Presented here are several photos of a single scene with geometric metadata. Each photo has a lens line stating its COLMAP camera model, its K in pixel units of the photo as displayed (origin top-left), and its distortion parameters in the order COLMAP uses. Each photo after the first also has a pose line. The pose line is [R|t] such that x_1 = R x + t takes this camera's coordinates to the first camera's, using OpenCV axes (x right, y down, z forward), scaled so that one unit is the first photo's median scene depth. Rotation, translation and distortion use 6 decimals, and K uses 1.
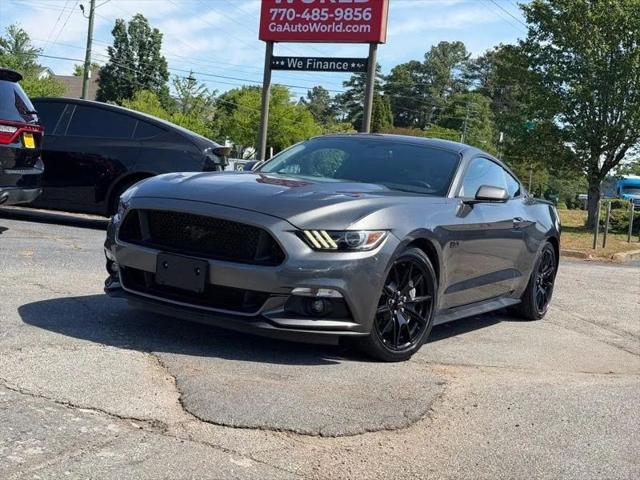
lens RADIAL K [[872.6, 0, 314.7], [0, 872.6, 245.4], [0, 0, 1]] dist [0.125516, -0.029437]
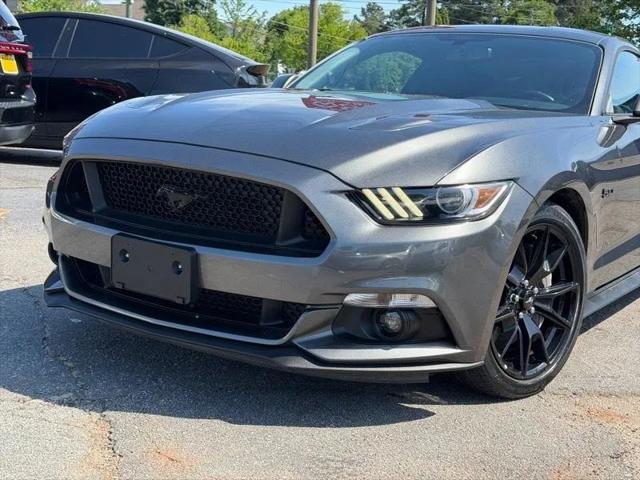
lens RADIAL K [[873.8, 0, 320.0], [0, 873.8, 240.0], [0, 0, 1]] dist [0.133593, -0.069767]
pose [[0.997409, -0.033890, -0.063452, -0.001094], [0.038892, 0.996089, 0.079337, -0.006925], [0.060515, -0.081599, 0.994826, 0.101061]]
